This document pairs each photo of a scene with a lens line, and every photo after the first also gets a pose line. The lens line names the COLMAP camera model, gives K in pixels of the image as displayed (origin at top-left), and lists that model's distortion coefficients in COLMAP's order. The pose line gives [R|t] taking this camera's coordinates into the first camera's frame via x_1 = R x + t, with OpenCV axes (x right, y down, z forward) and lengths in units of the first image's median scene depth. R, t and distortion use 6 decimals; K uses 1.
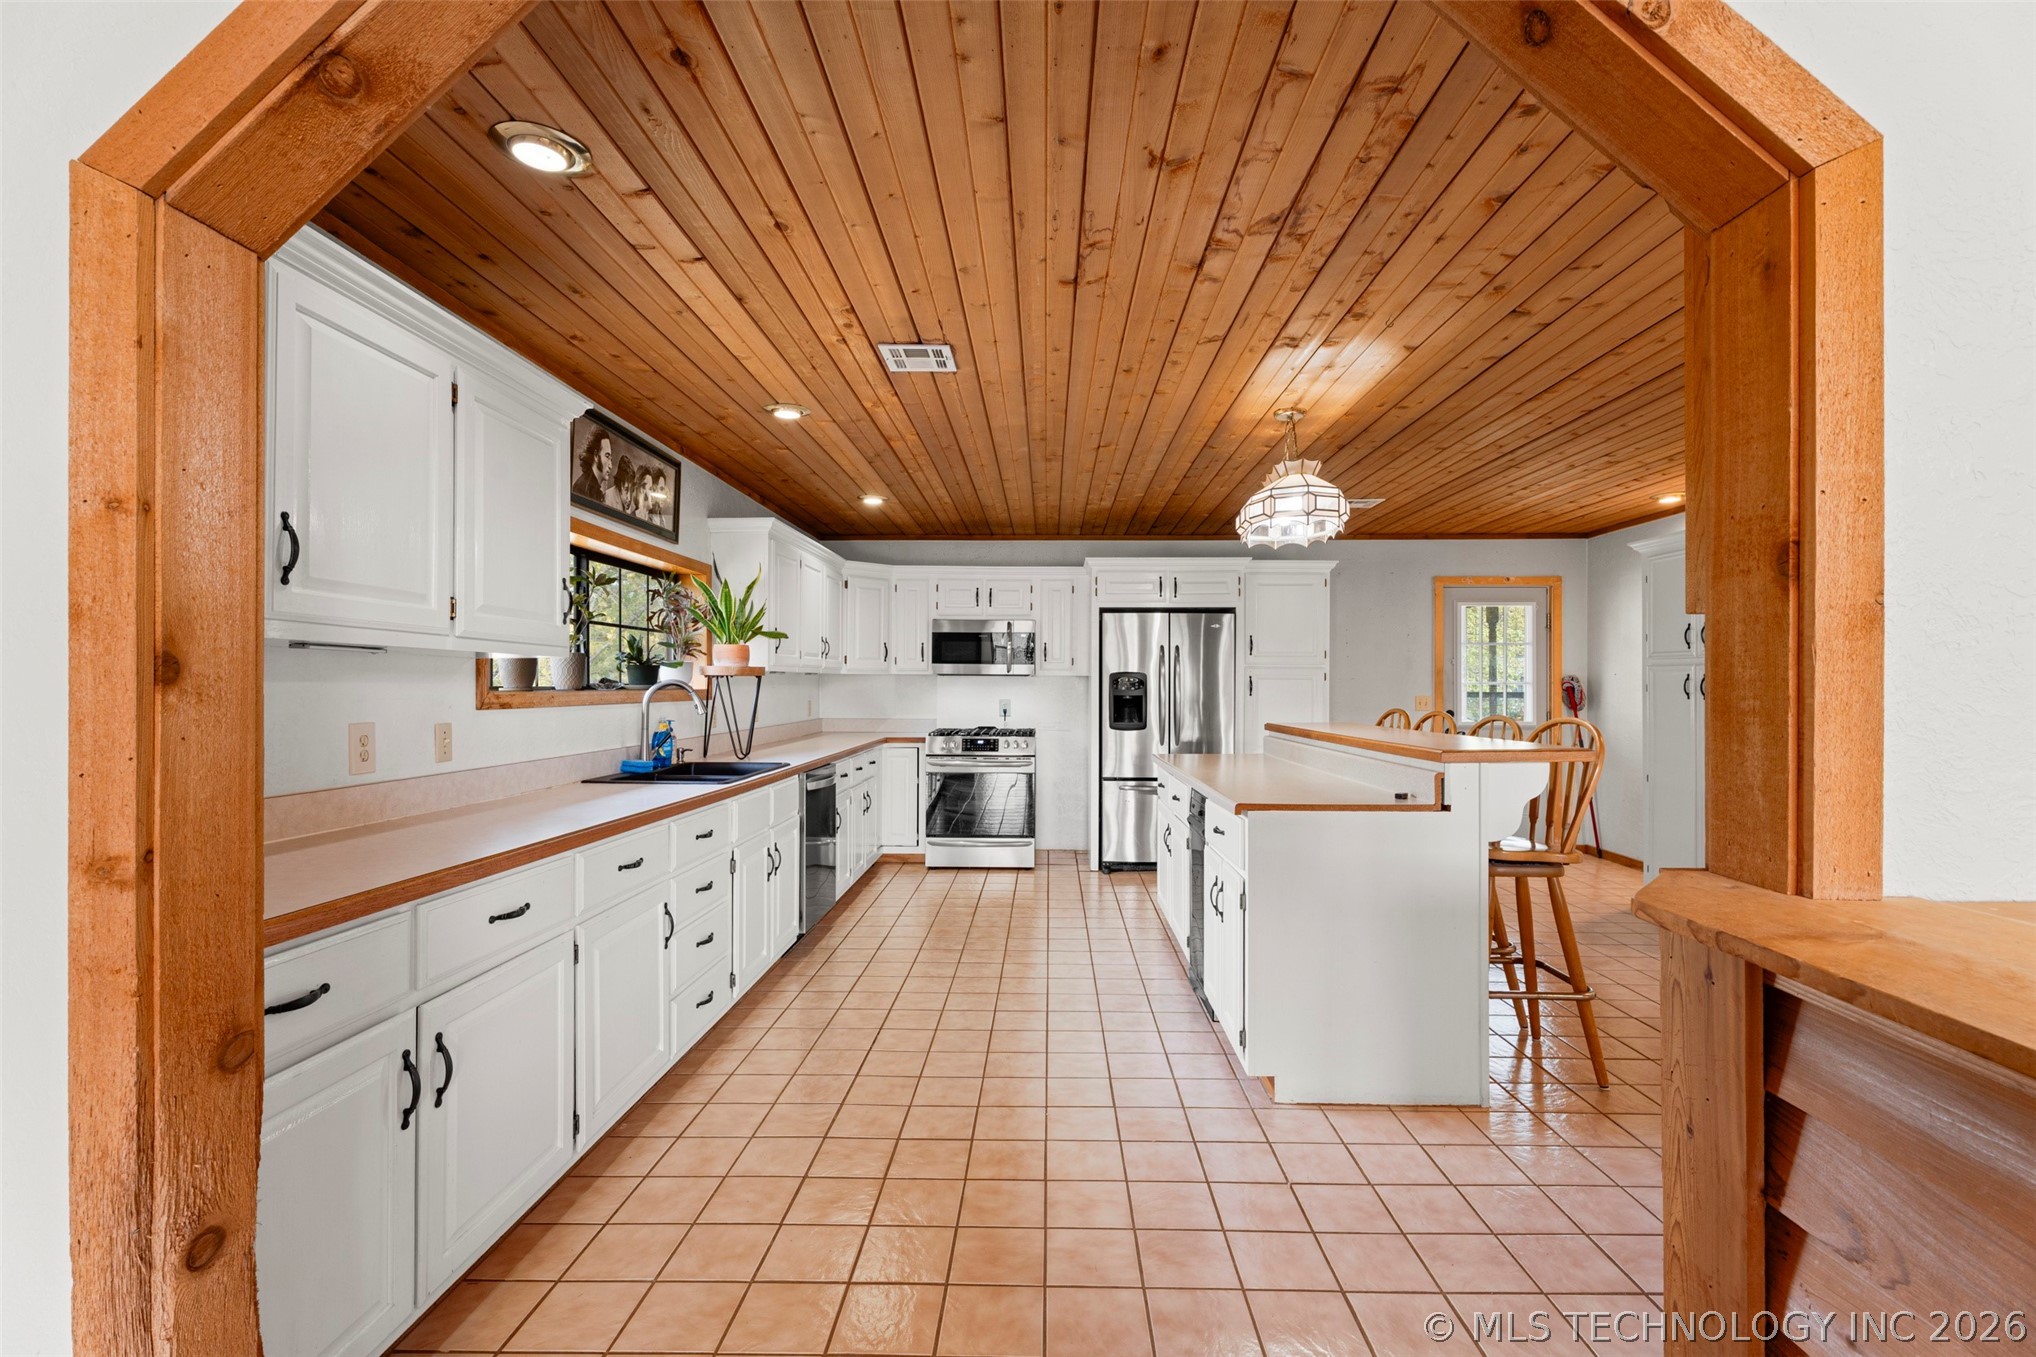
lens RADIAL K [[902.4, 0, 1017.8], [0, 902.4, 692.3], [0, 0, 1]] dist [0.000922, -0.006172]
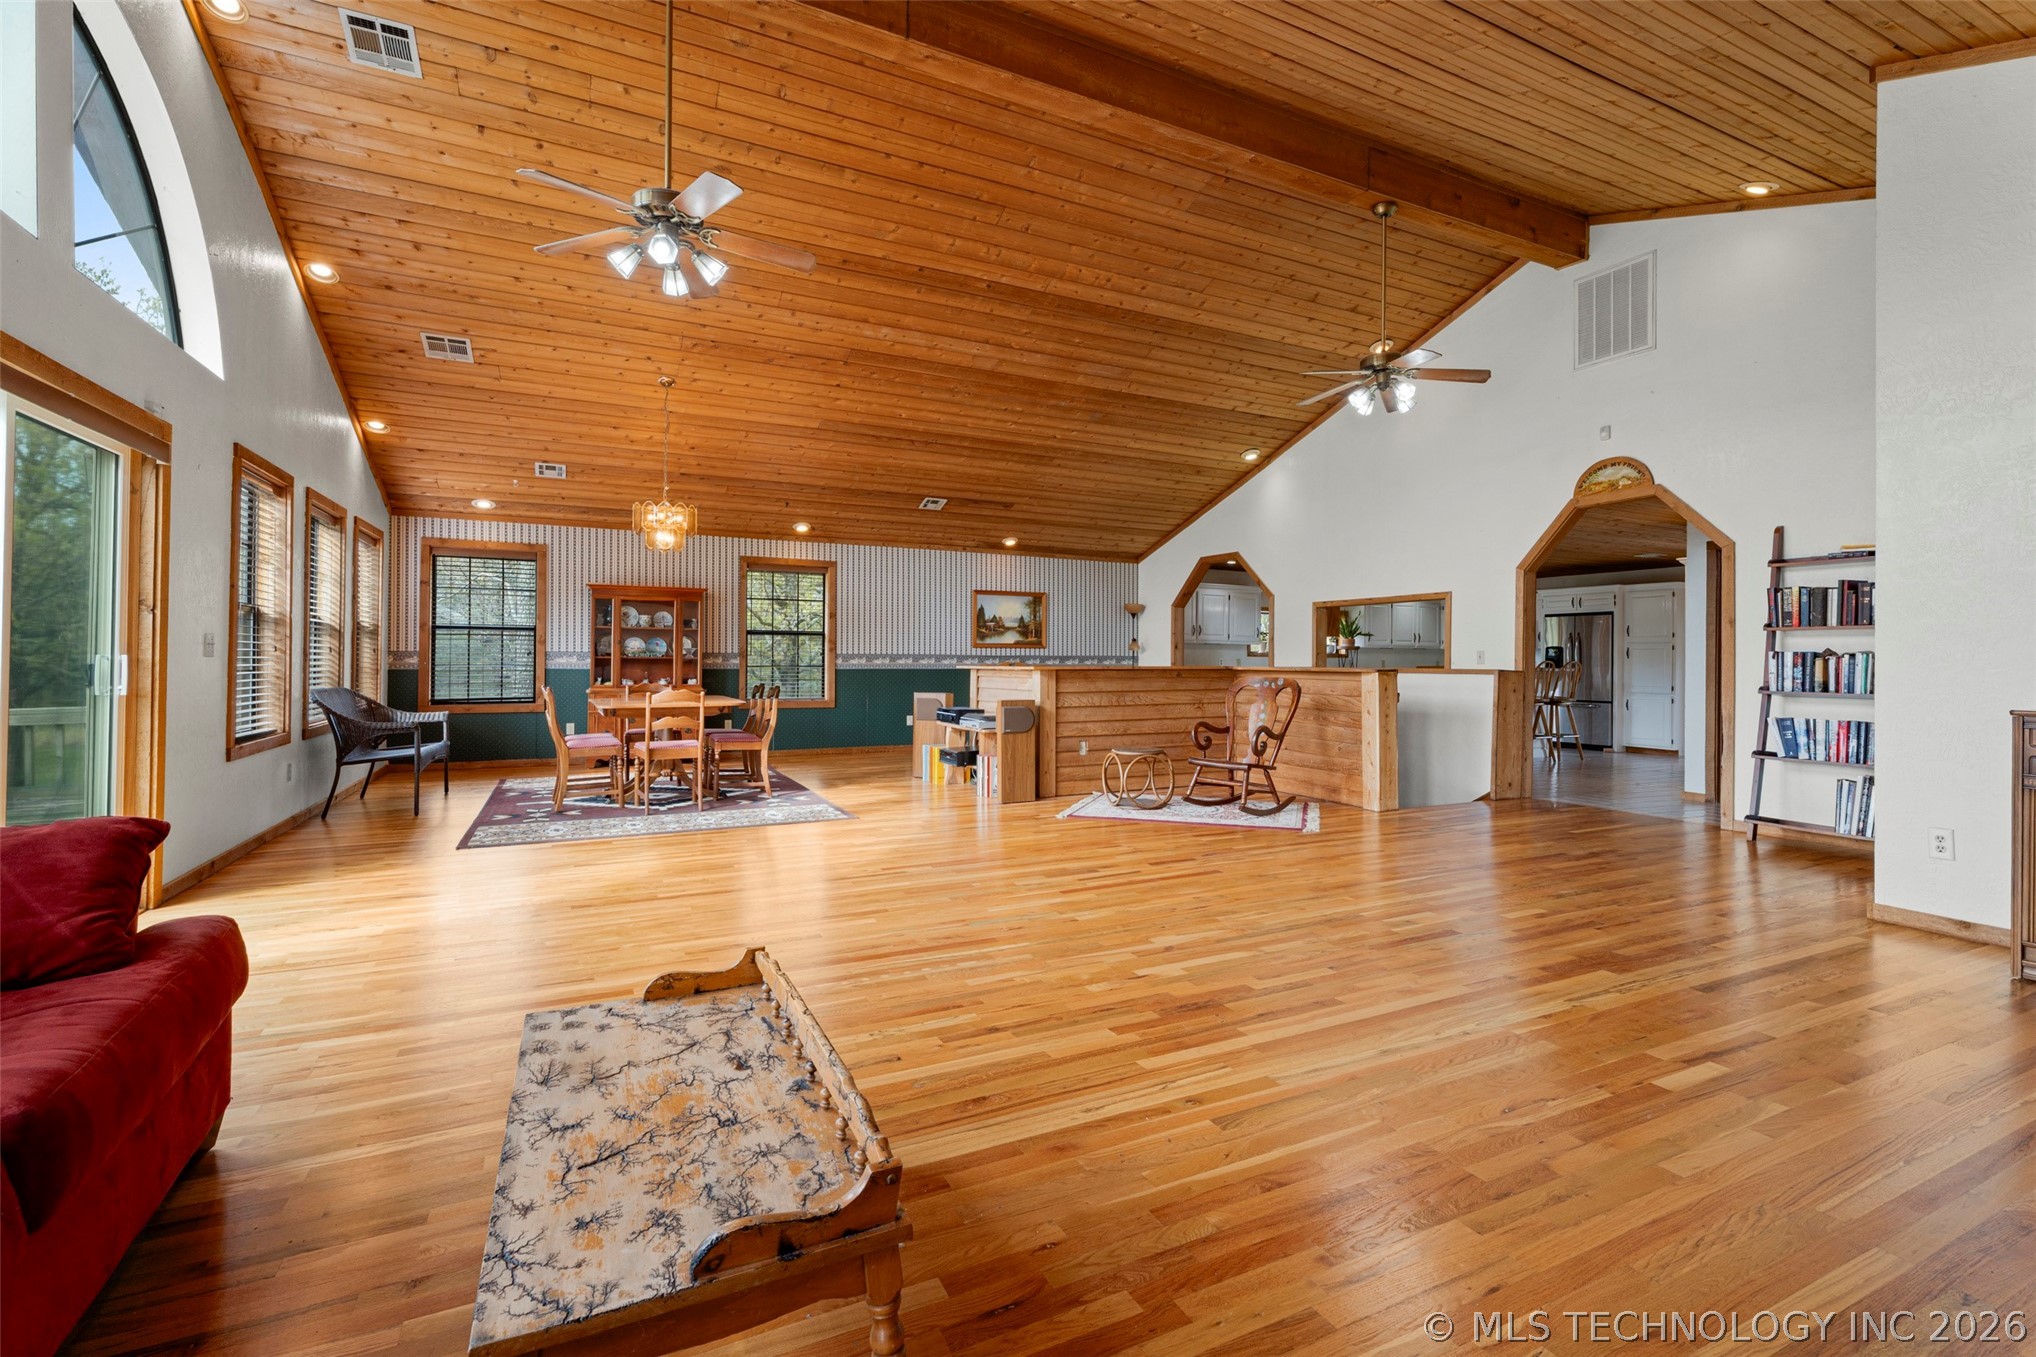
lens RADIAL K [[900.2, 0, 1007.0], [0, 900.2, 677.6], [0, 0, 1]] dist [0.003569, 0.000426]
pose [[0.461398, 0.018930, -0.886991, 2.268960], [-0.016348, 0.999784, 0.012834, 0.070046], [0.887043, 0.008579, 0.461608, -1.710313]]
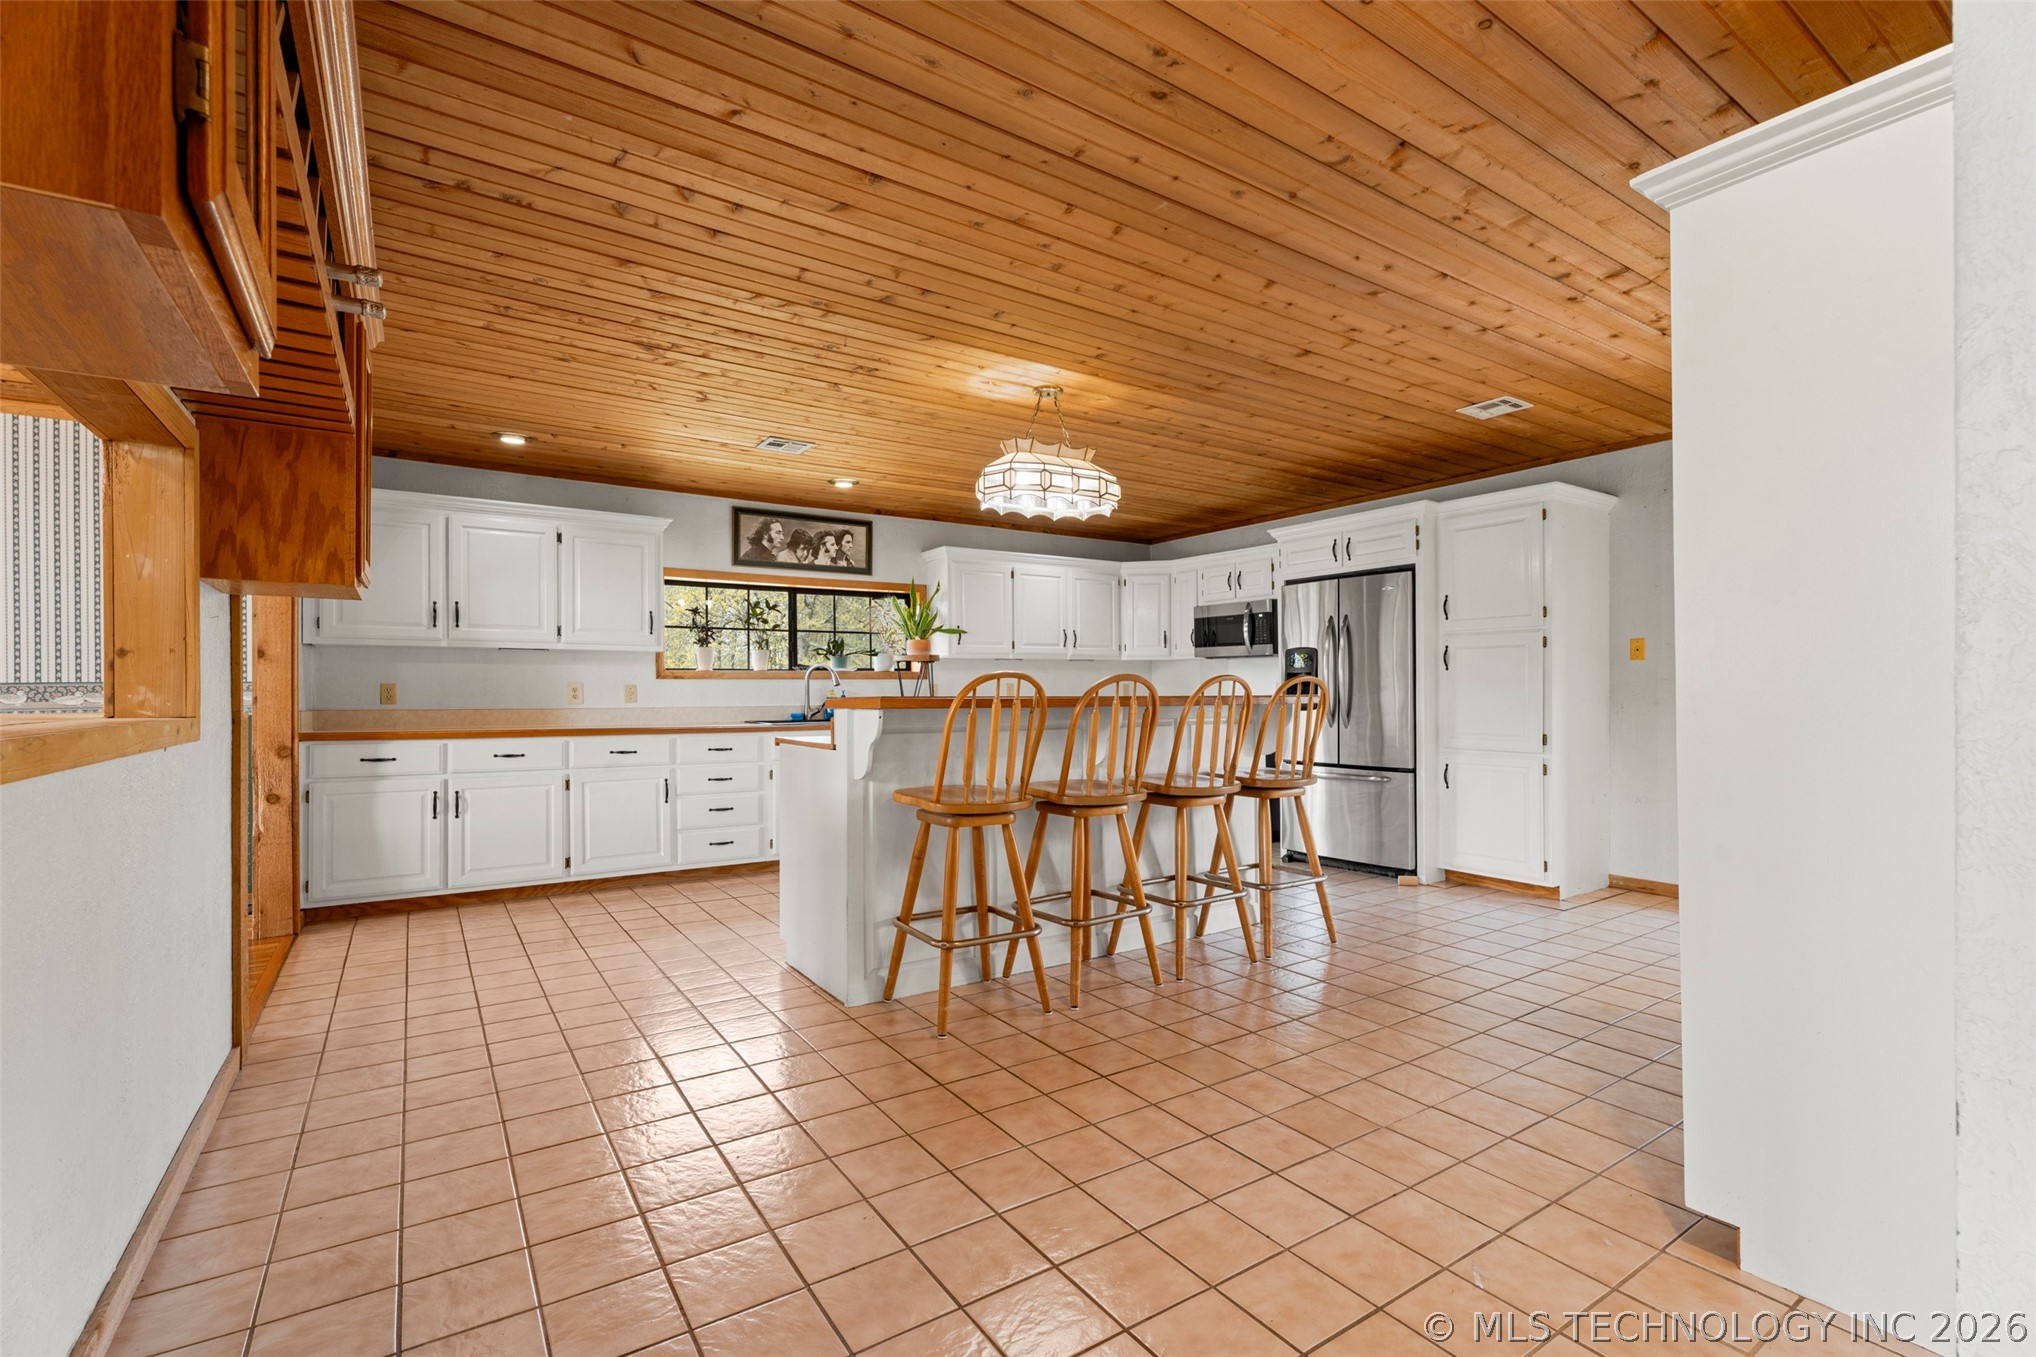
lens RADIAL K [[902.4, 0, 1017.8], [0, 902.4, 692.3], [0, 0, 1]] dist [0.000922, -0.006172]
pose [[0.580877, -0.005948, -0.813970, 1.193869], [0.001093, 0.999978, -0.006526, 0.050317], [0.813991, 0.002901, 0.580871, 0.383402]]
